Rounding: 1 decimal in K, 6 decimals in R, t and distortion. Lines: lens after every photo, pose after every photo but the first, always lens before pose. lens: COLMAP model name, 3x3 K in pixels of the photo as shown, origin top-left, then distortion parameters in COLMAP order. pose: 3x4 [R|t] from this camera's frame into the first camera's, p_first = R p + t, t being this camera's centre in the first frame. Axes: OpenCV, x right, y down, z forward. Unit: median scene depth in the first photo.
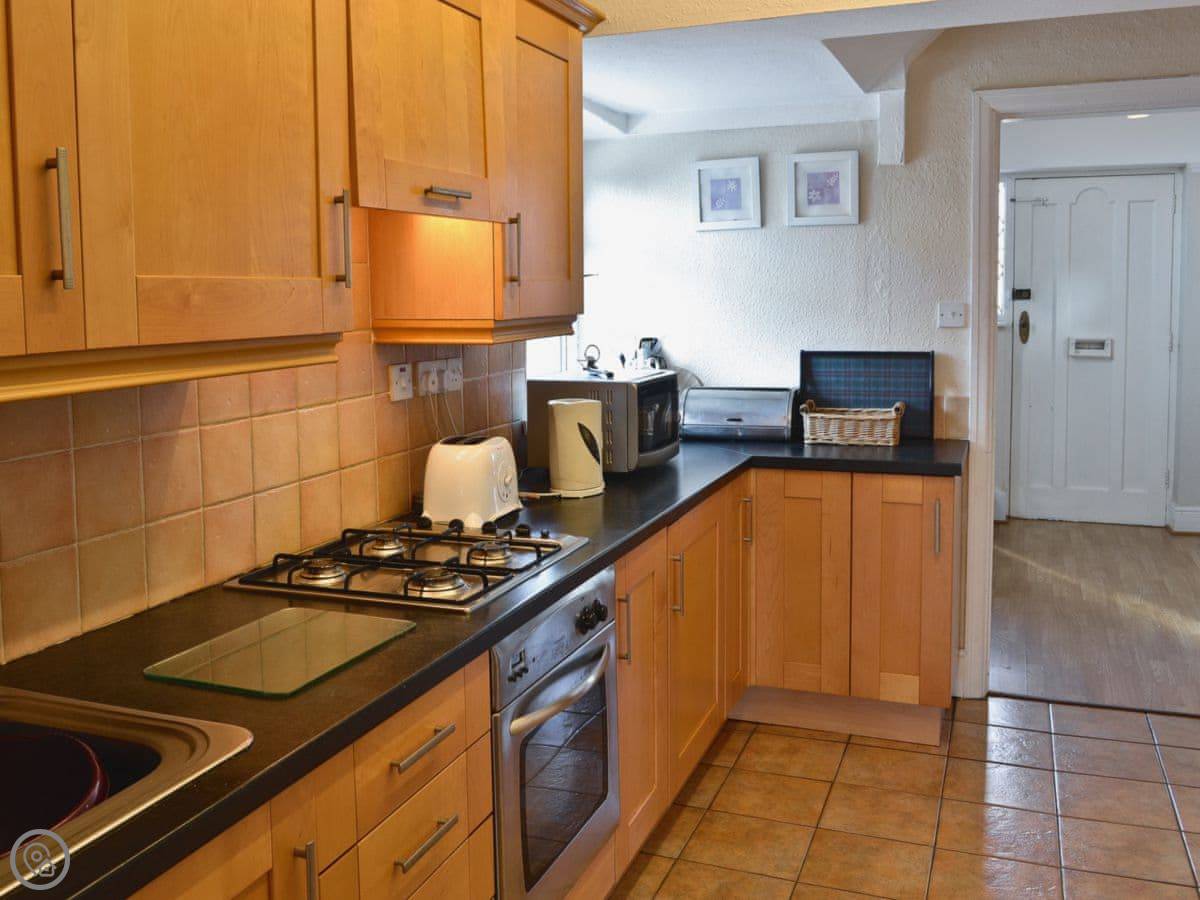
lens RADIAL K [[1126.7, 0, 600.0], [0, 1126.7, 450.0], [0, 0, 1]] dist [-0.001913, 0.178901]
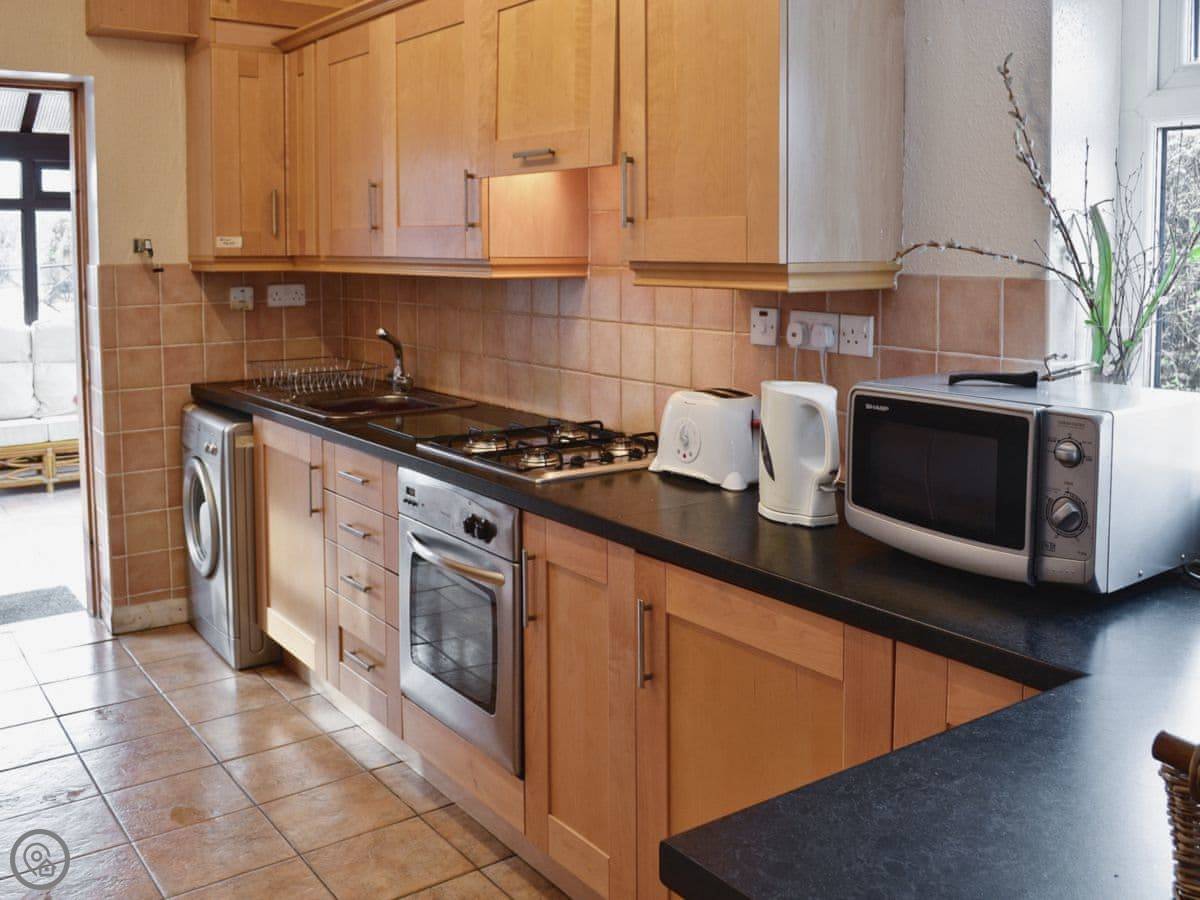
lens RADIAL K [[1126.7, 0, 600.0], [0, 1126.7, 450.0], [0, 0, 1]] dist [-0.001913, 0.178901]
pose [[-0.559756, 0.159730, -0.813117, 0.699033], [-0.111950, 0.957674, 0.265195, -0.198641], [0.821061, 0.239473, -0.518182, 1.411590]]
